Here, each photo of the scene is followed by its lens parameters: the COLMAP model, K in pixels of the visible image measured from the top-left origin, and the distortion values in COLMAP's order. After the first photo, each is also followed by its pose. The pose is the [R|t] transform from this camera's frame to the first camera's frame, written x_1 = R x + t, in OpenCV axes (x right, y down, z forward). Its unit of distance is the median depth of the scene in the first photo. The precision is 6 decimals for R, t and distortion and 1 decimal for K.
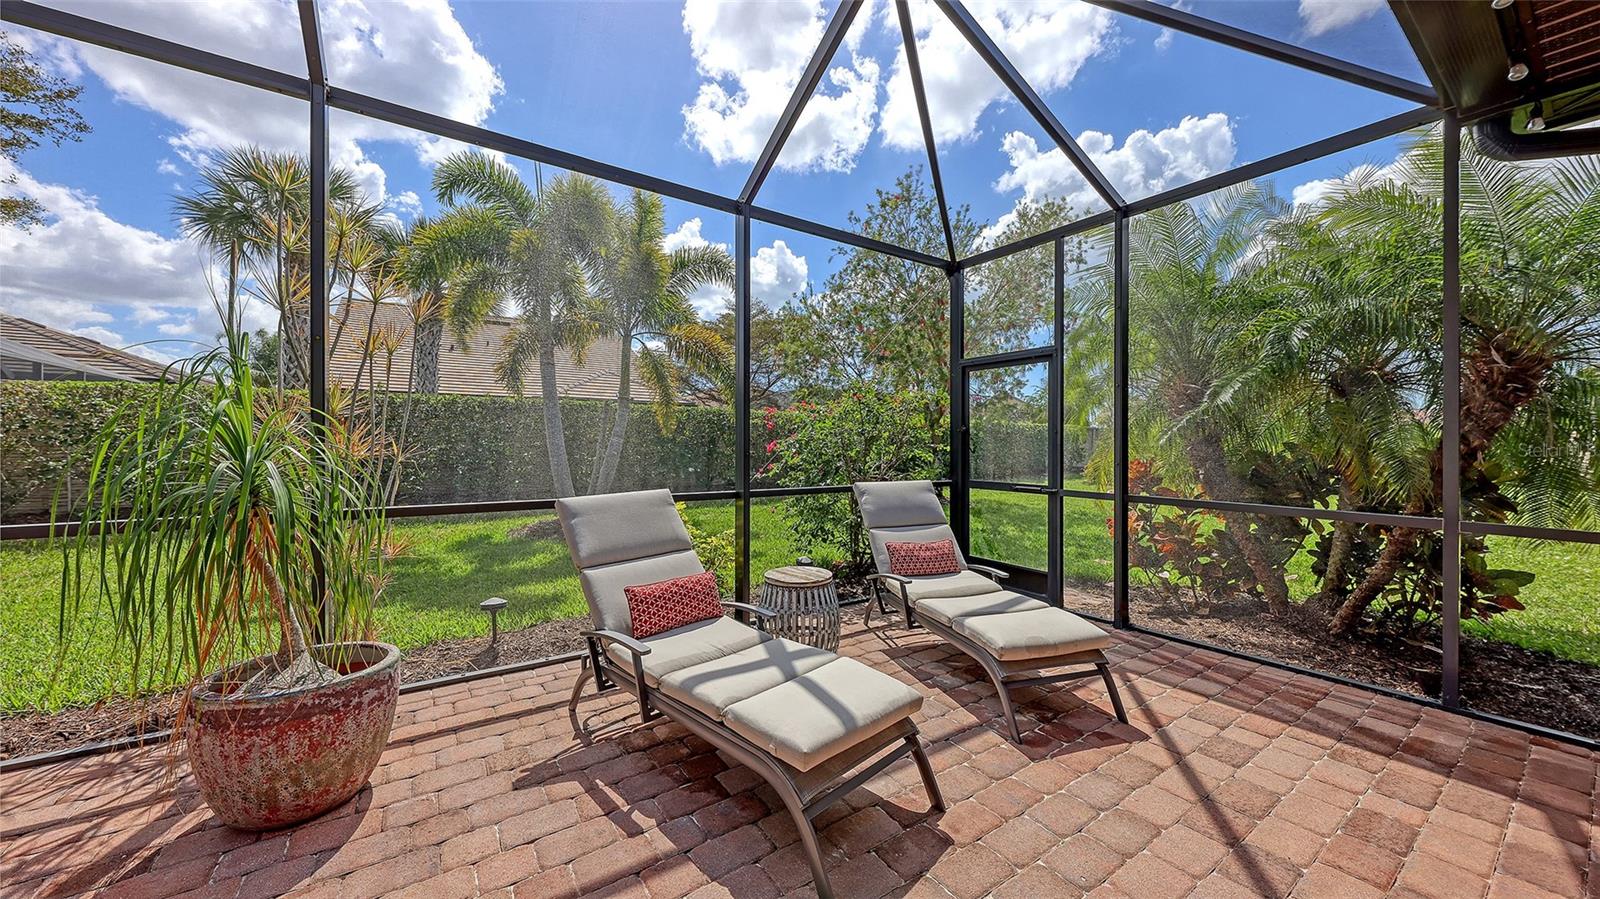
lens RADIAL K [[550.9, 0, 796.2], [0, 550.9, 453.7], [0, 0, 1]] dist [-0.000960, -0.000079]
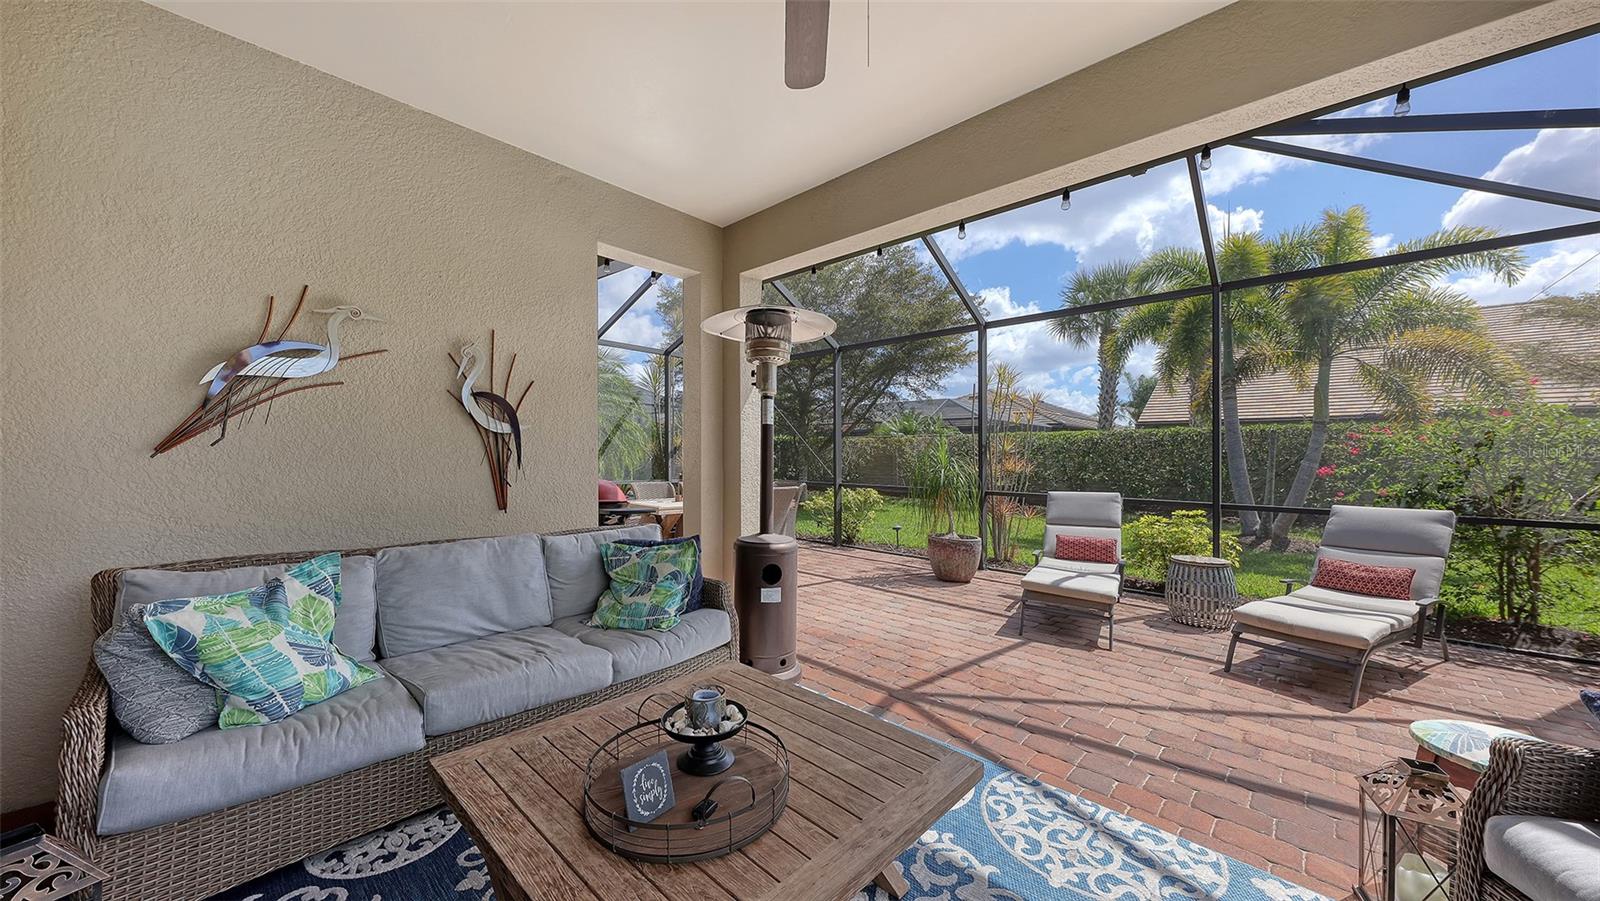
lens RADIAL K [[550.9, 0, 796.2], [0, 550.9, 454.7], [0, 0, 1]] dist [-0.000960, -0.000079]
pose [[0.206166, -0.014223, -0.978414, 1.710575], [-0.026708, 0.999440, -0.020156, 0.008818], [0.978152, 0.030287, 0.205671, -0.465191]]
